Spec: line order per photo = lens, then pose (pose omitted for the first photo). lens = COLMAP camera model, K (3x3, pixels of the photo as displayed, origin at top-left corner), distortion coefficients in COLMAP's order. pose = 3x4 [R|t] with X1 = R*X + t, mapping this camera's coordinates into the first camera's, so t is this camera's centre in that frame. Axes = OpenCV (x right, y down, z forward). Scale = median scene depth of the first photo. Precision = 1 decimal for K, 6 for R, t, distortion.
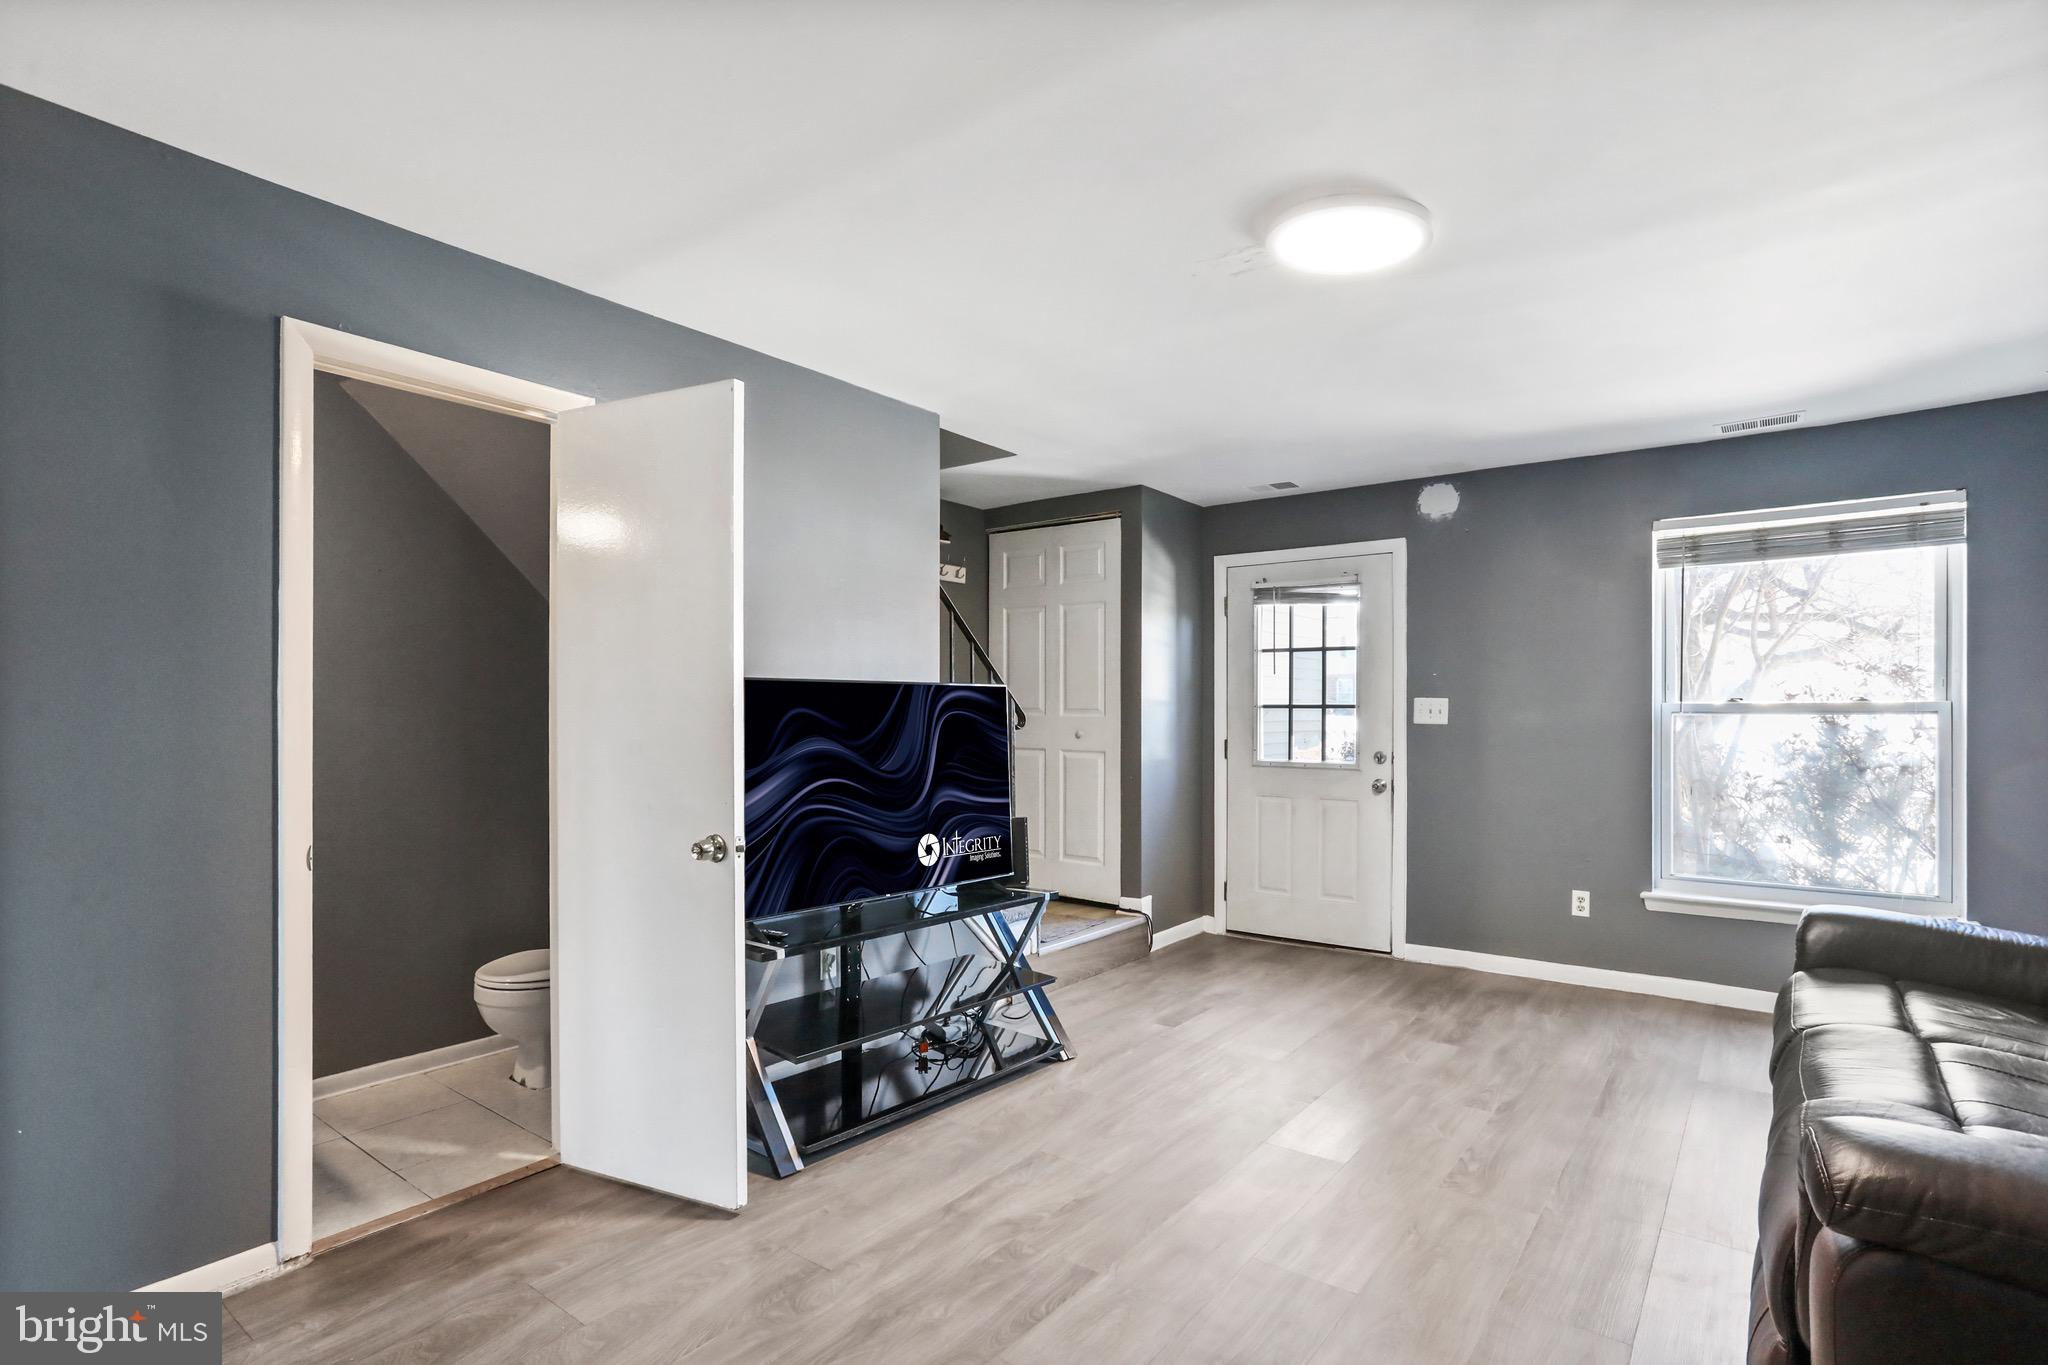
lens RADIAL K [[999.2, 0, 1026.2], [0, 999.2, 693.2], [0, 0, 1]] dist [-0.016857, 0.000480]
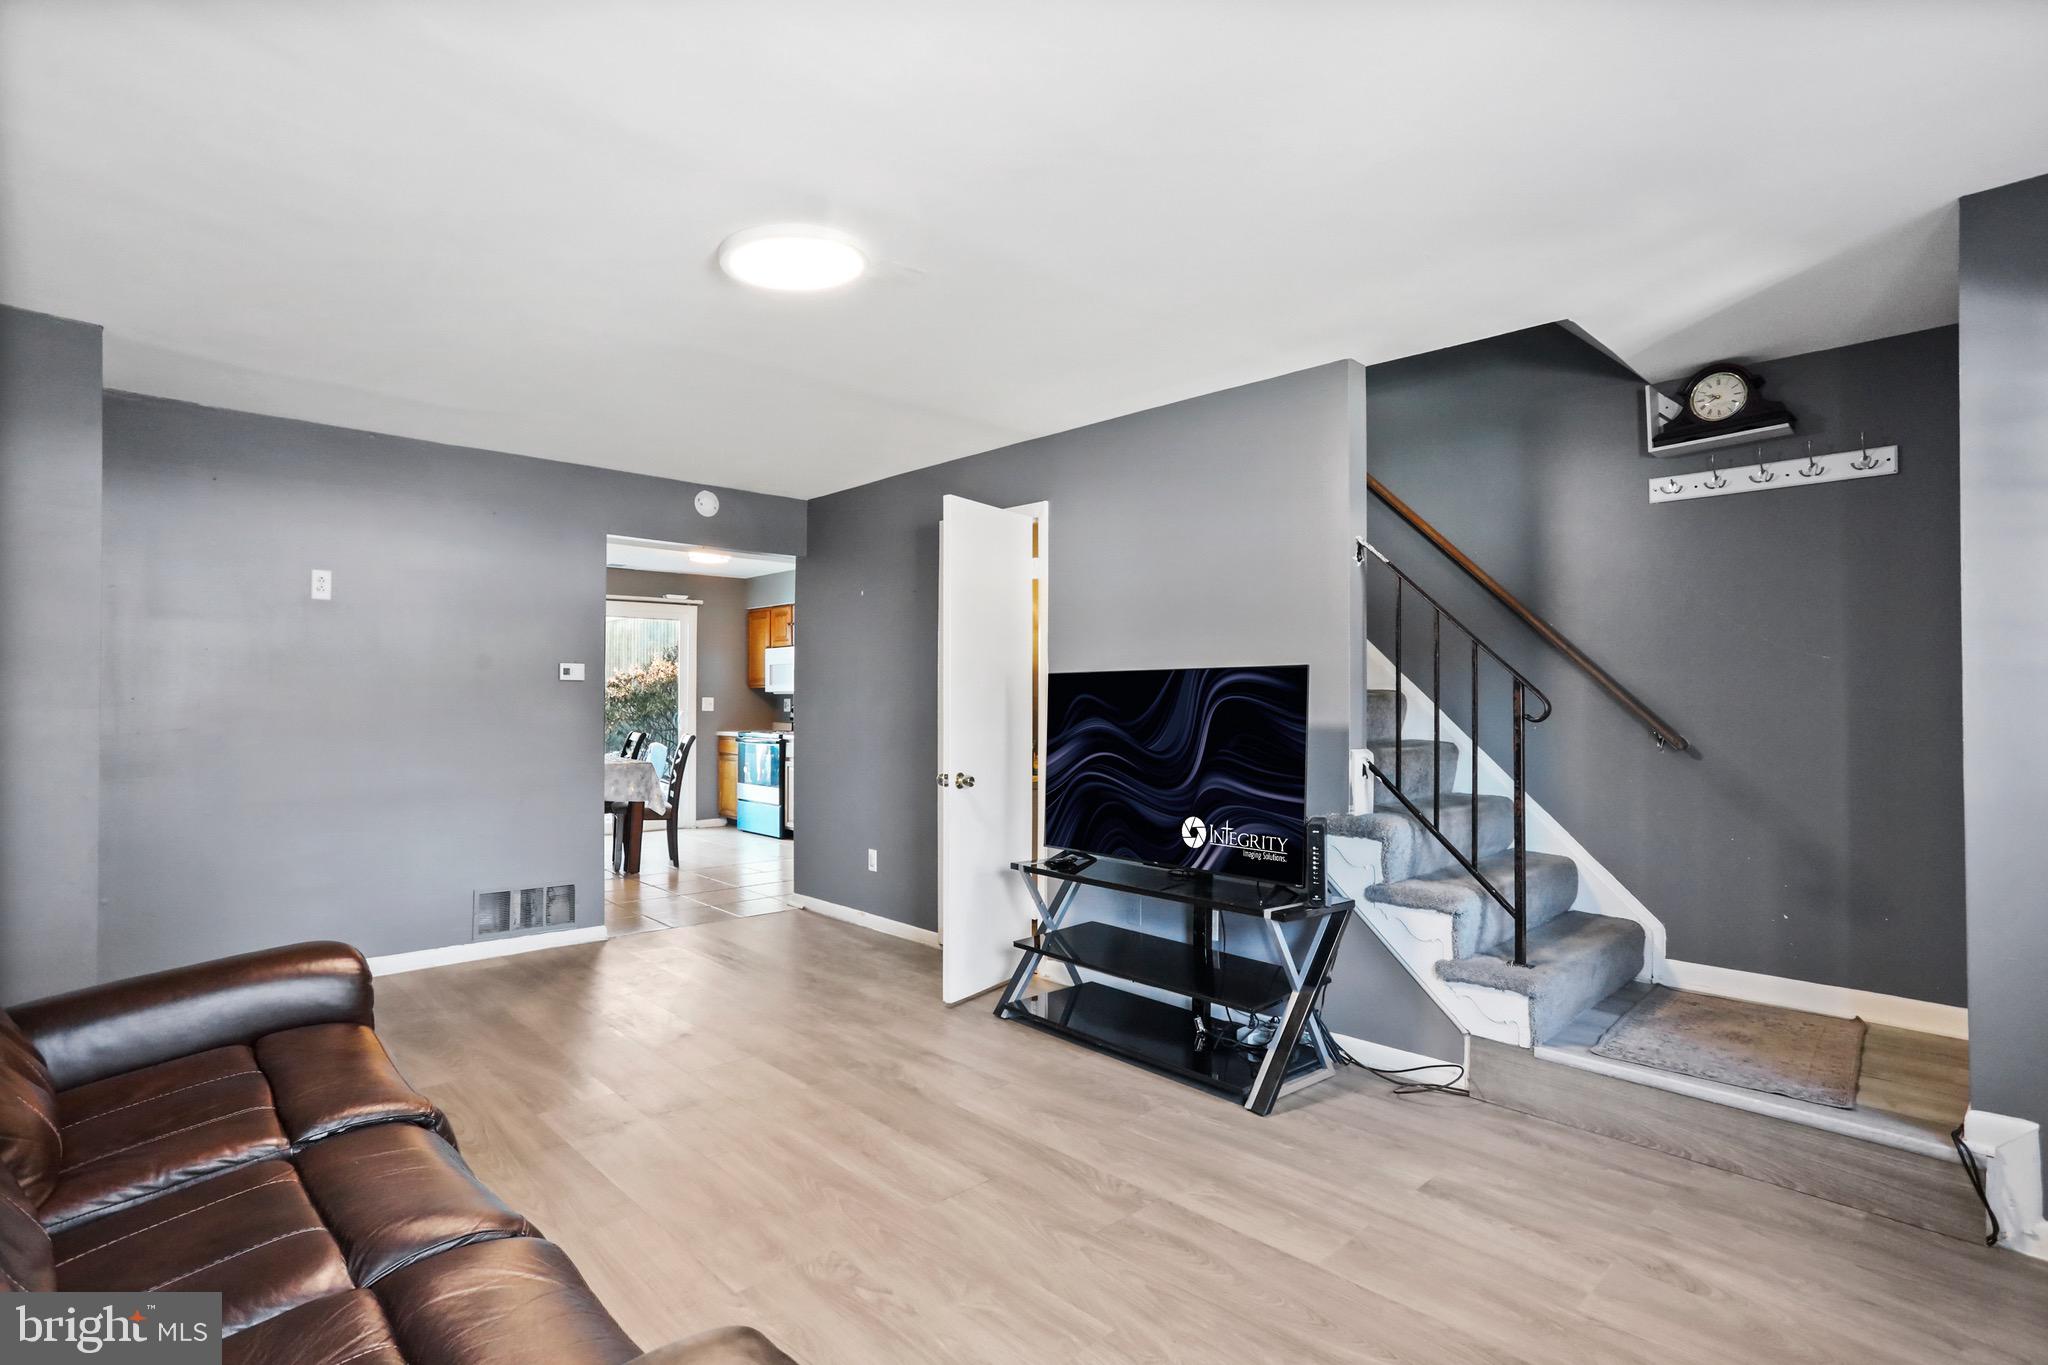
lens RADIAL K [[999.2, 0, 1023.4], [0, 999.2, 695.8], [0, 0, 1]] dist [-0.016857, 0.000480]
pose [[-0.147545, -0.016708, -0.988914, 0.936708], [0.013196, 0.999735, -0.018860, 0.034779], [0.988967, -0.015832, -0.147285, 0.980126]]
